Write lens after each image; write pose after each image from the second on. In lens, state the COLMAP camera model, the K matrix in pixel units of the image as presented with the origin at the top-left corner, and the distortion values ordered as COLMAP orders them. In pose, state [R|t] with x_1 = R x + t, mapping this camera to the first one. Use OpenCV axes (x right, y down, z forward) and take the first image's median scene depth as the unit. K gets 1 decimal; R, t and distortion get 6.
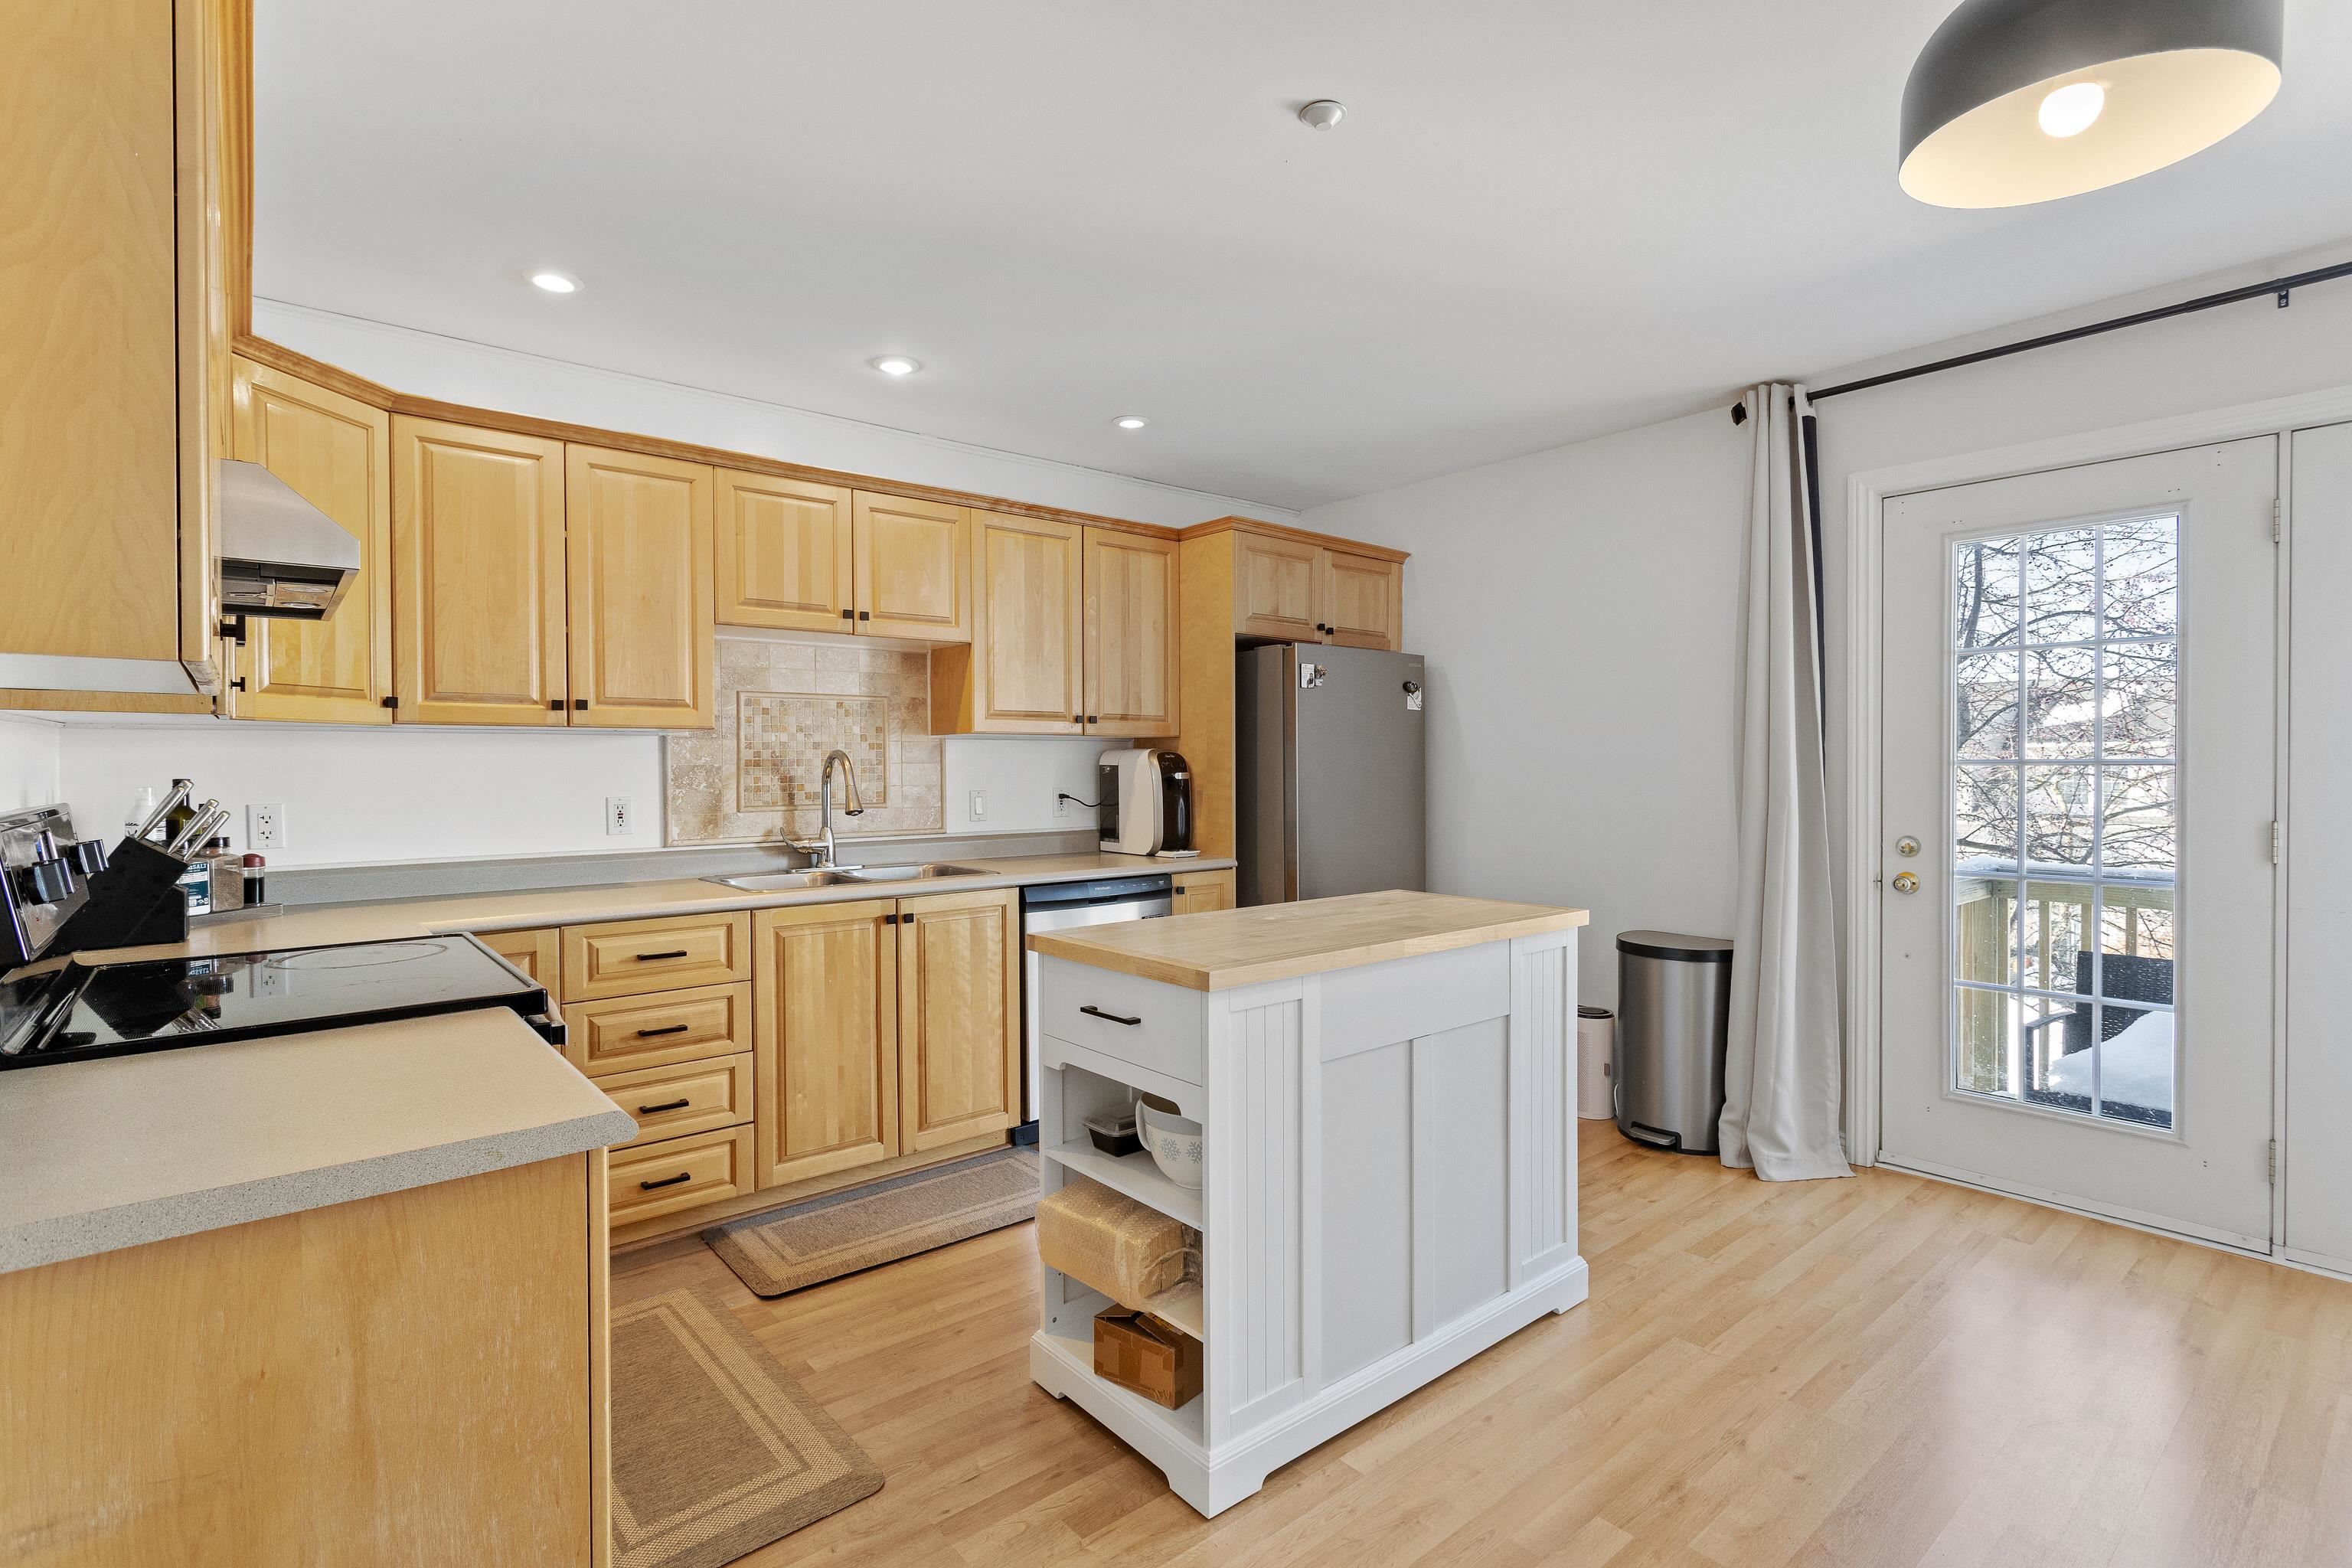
lens RADIAL K [[1116.5, 0, 1185.5], [0, 1116.5, 775.6], [0, 0, 1]] dist [0.001985, 0.000434]
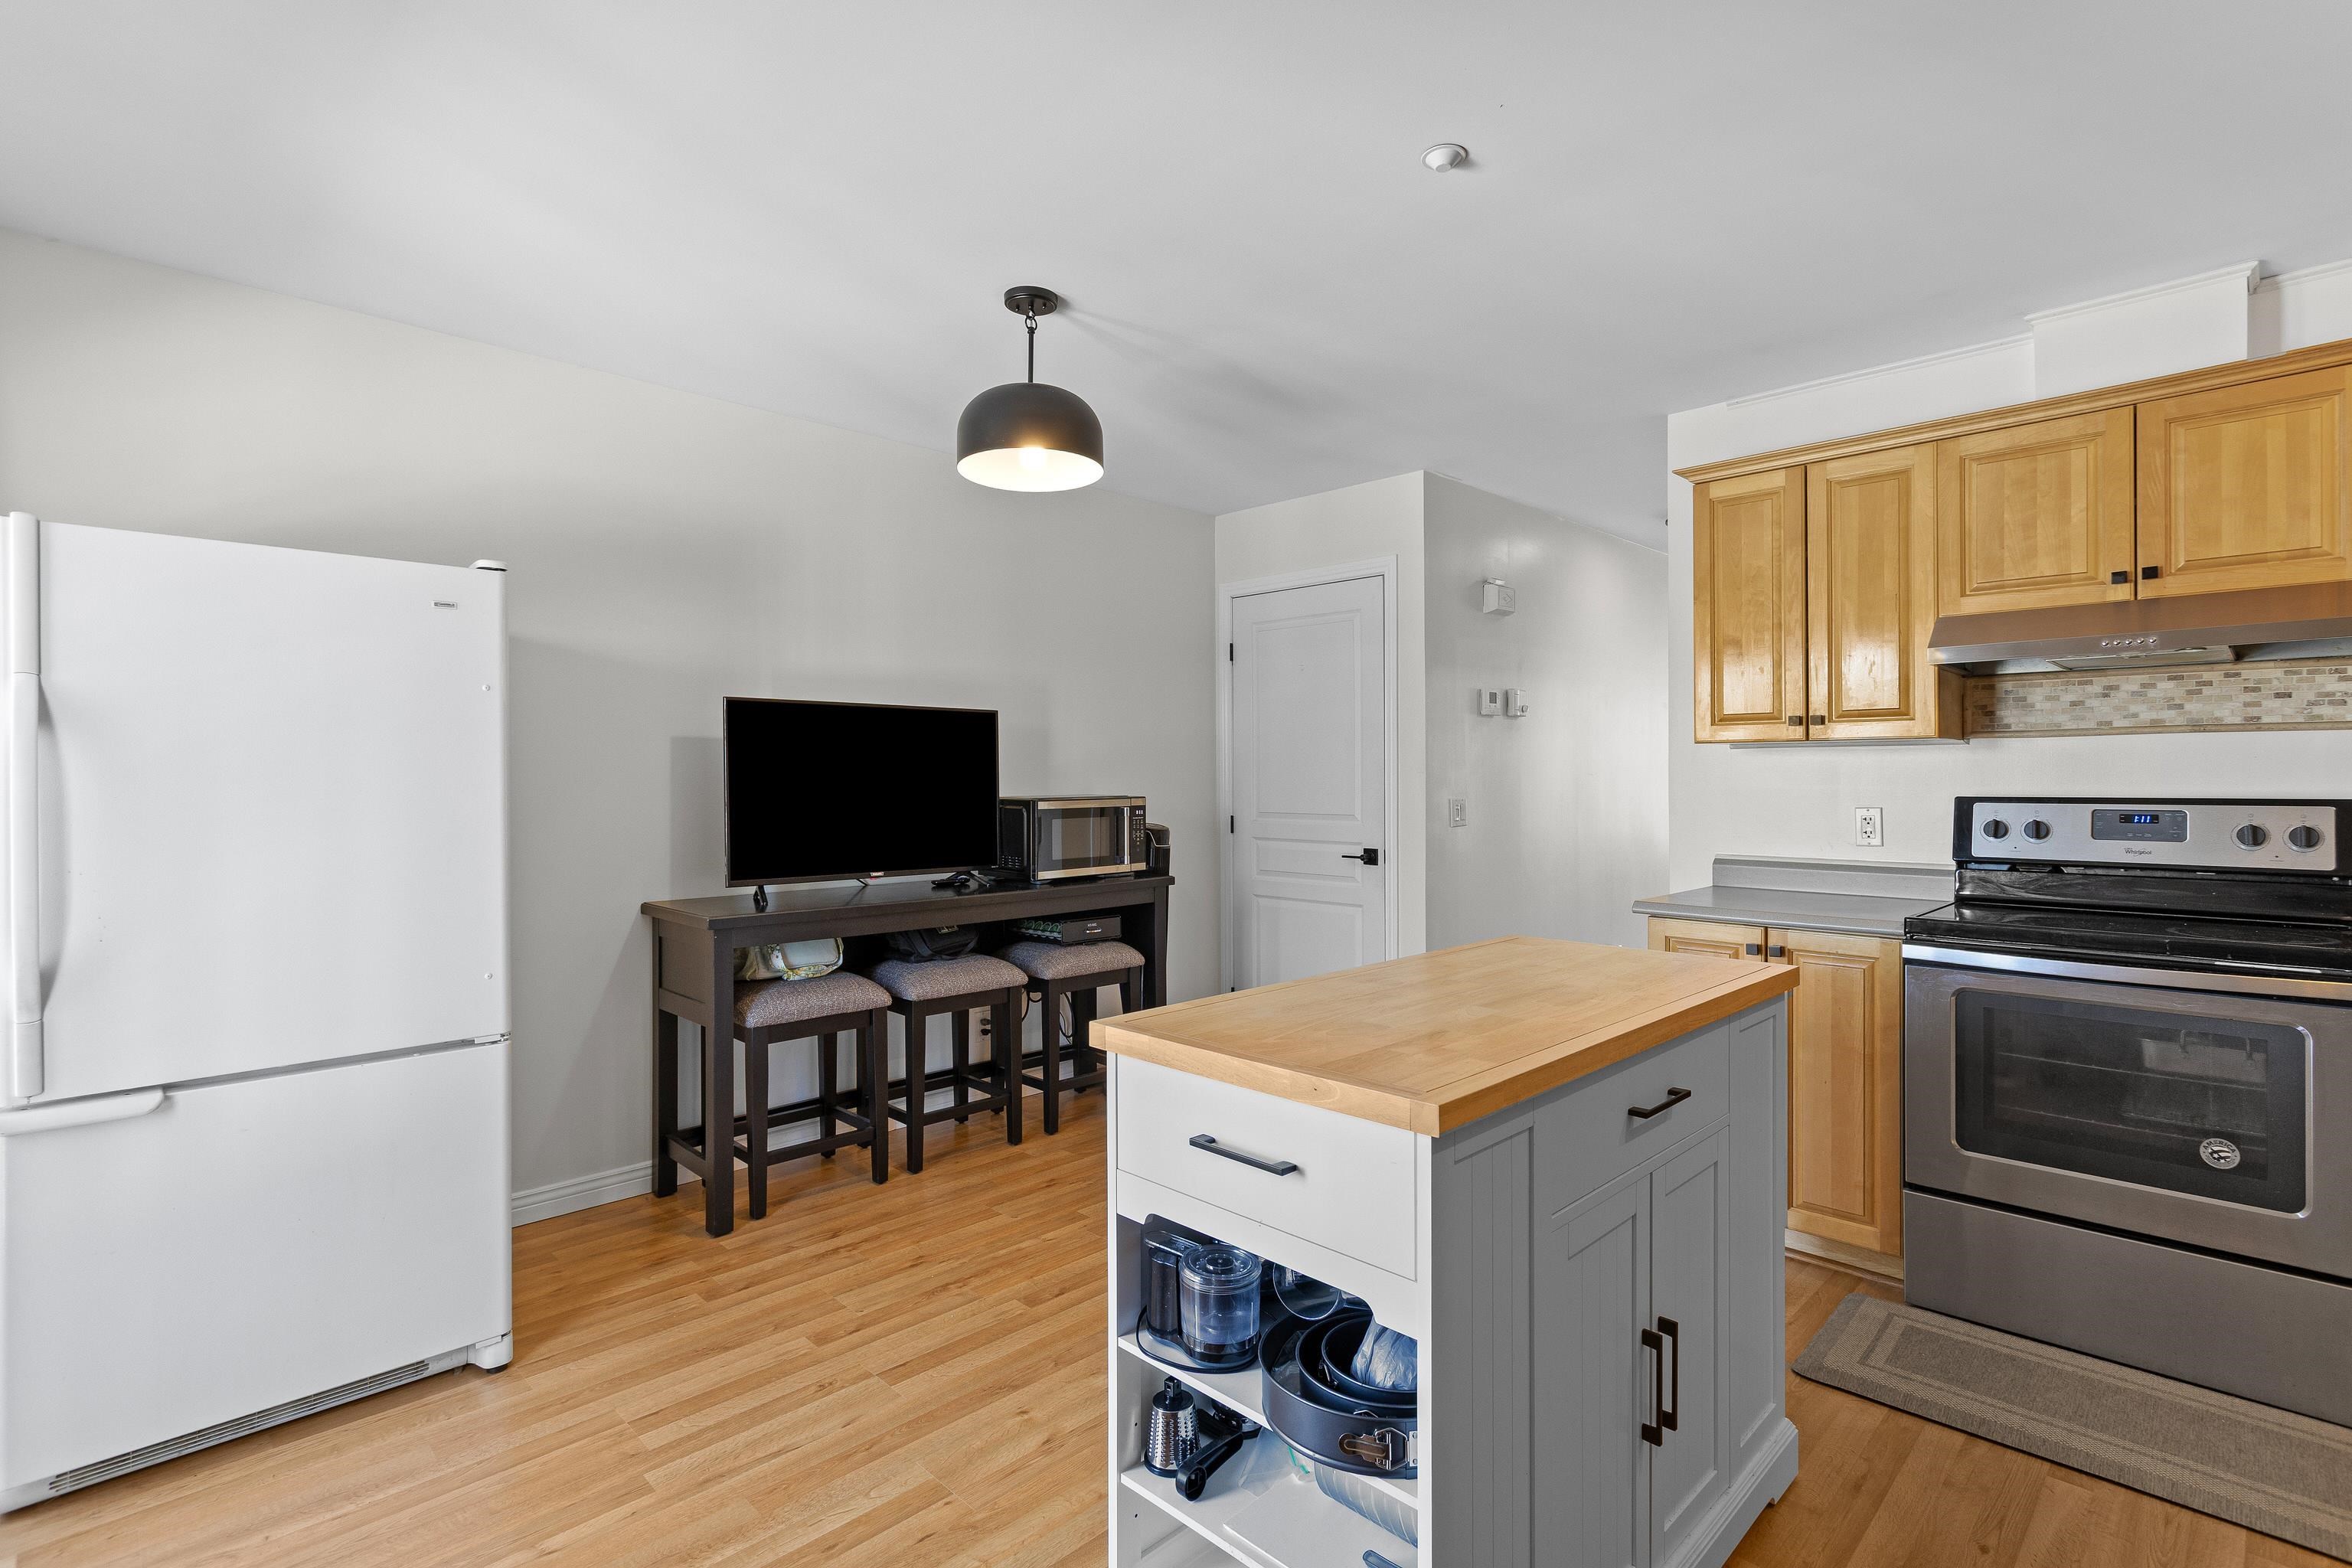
lens RADIAL K [[1101.3, 0, 1183.8], [0, 1101.3, 779.5], [0, 0, 1]] dist [-0.001712, -0.000143]
pose [[-0.996956, 0.009749, -0.077355, 0.242782], [0.008151, 0.999748, 0.020936, -0.018211], [0.077539, 0.020242, -0.996784, 1.096554]]
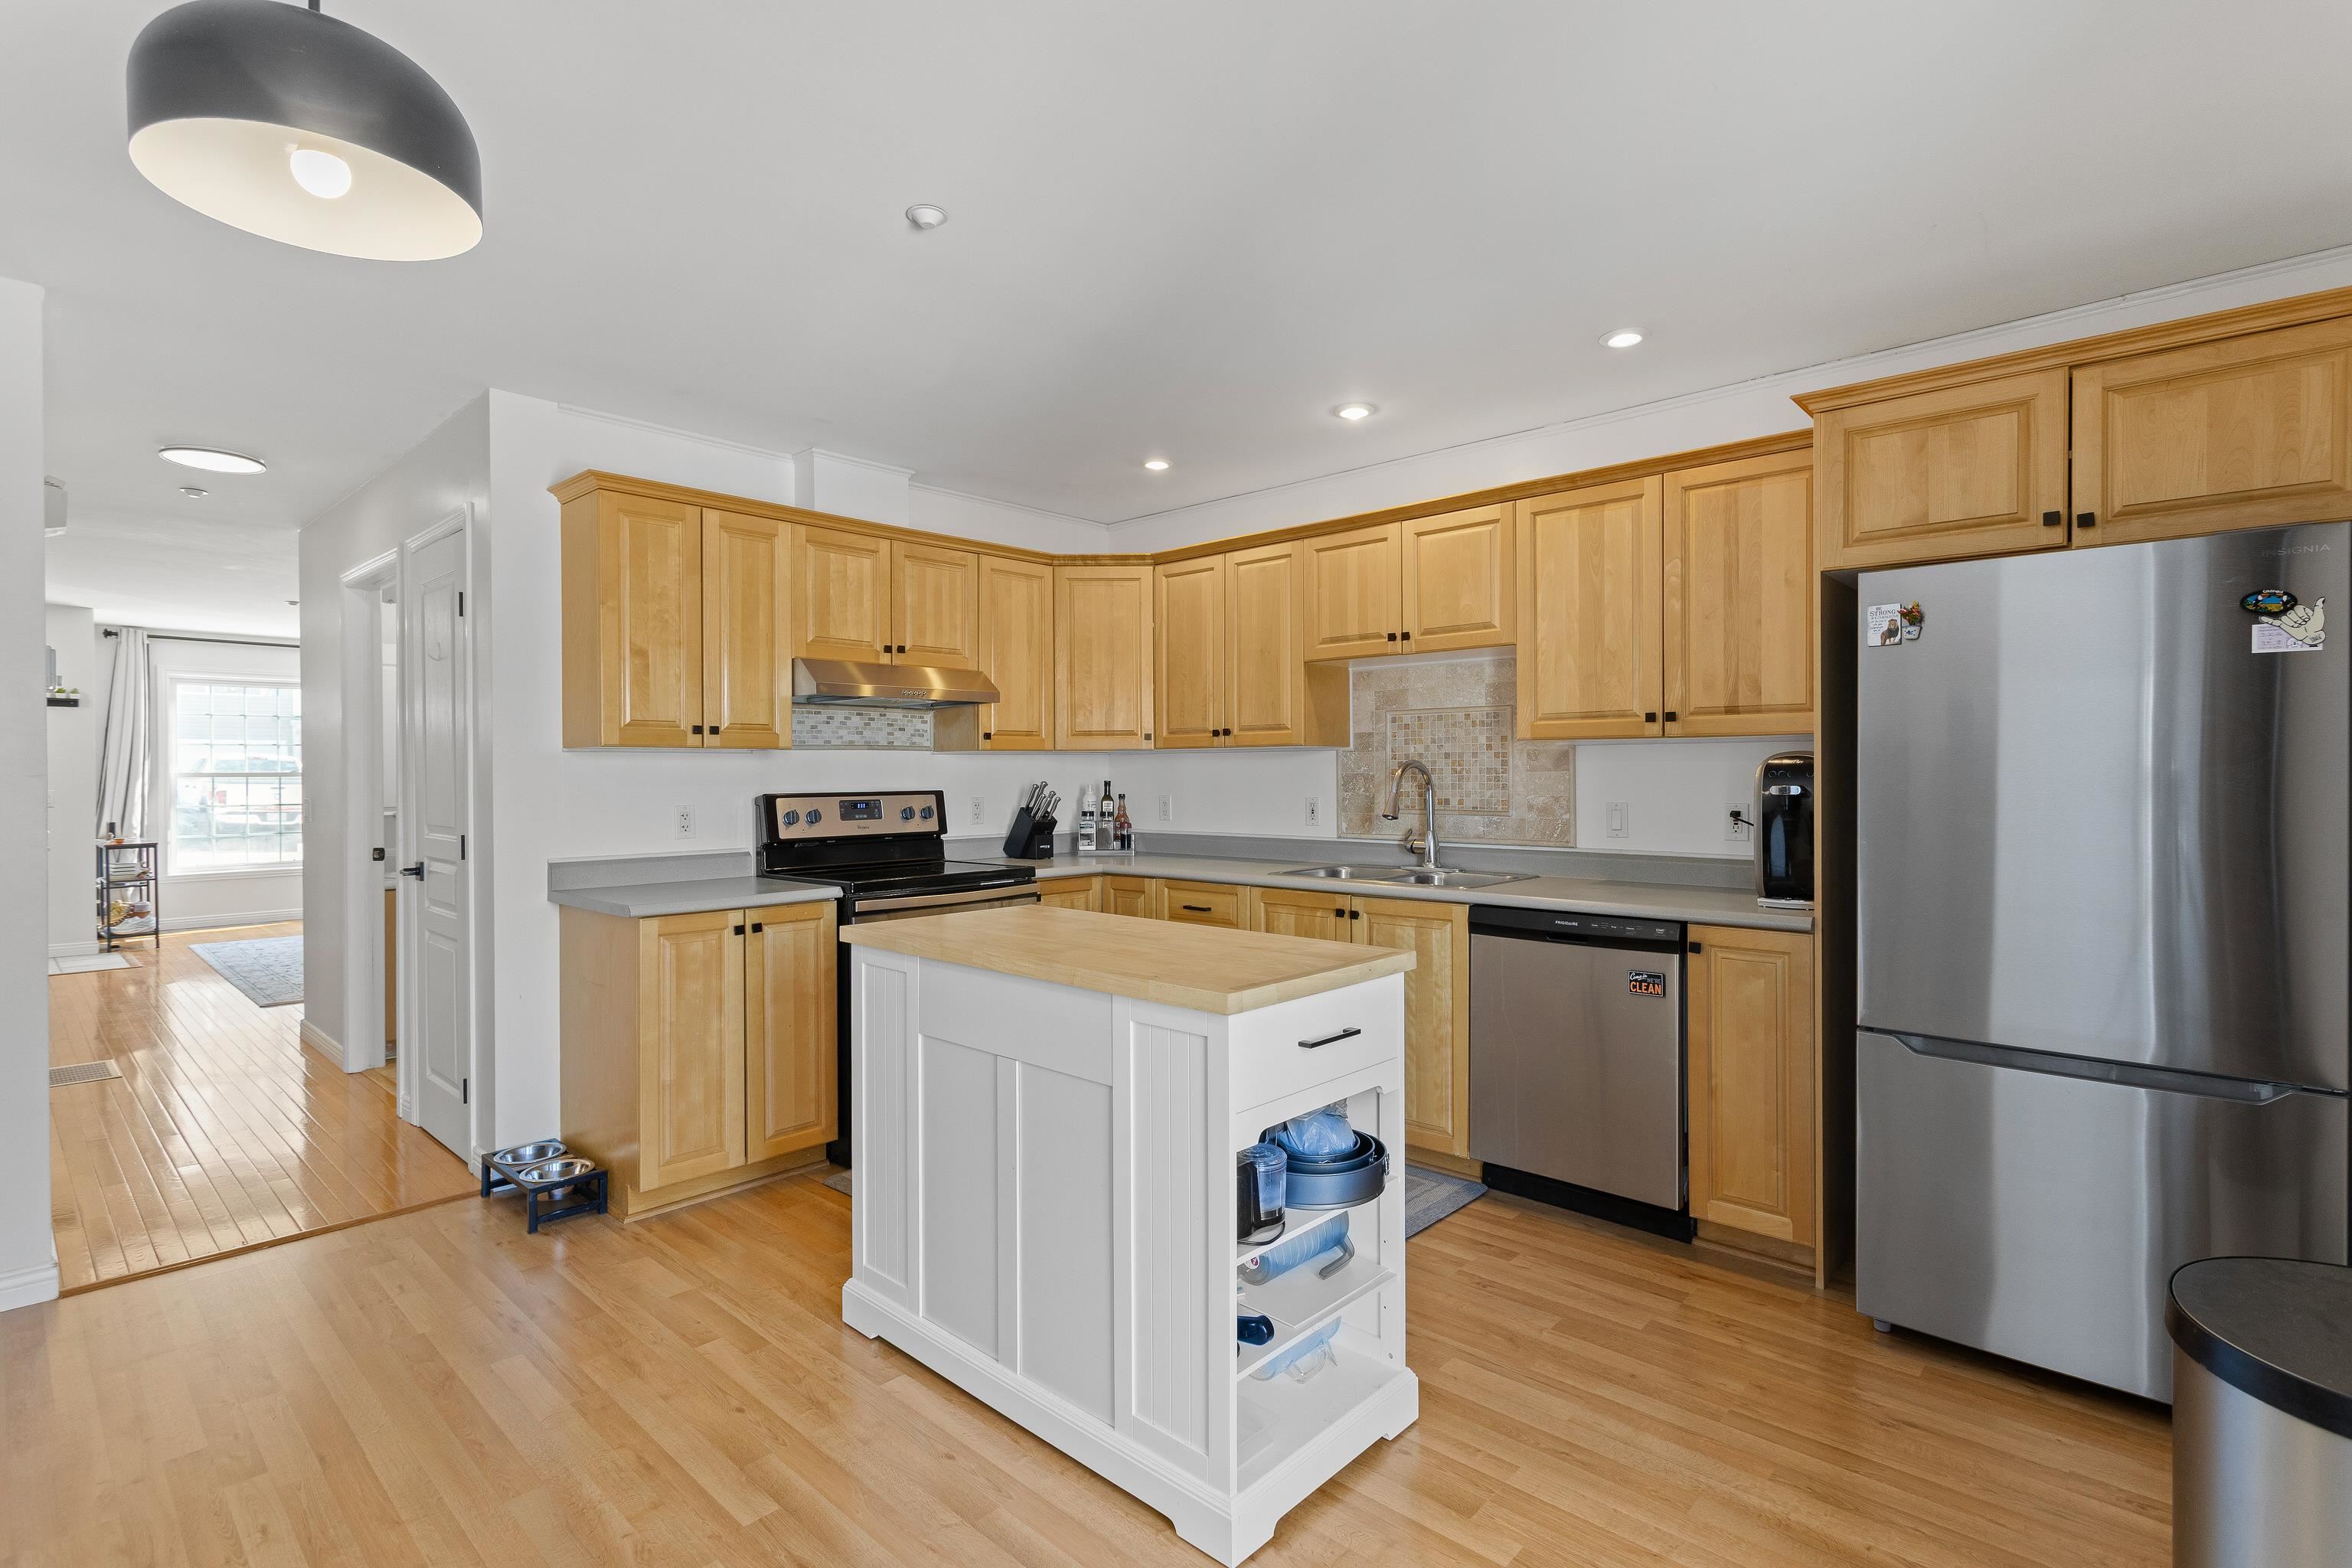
lens RADIAL K [[1101.3, 0, 1183.8], [0, 1101.3, 779.5], [0, 0, 1]] dist [-0.001712, -0.000143]
pose [[0.124237, 0.008333, -0.992218, 0.694216], [-0.008409, 0.999938, 0.007345, -0.009196], [0.992217, 0.007431, 0.124299, 0.607944]]
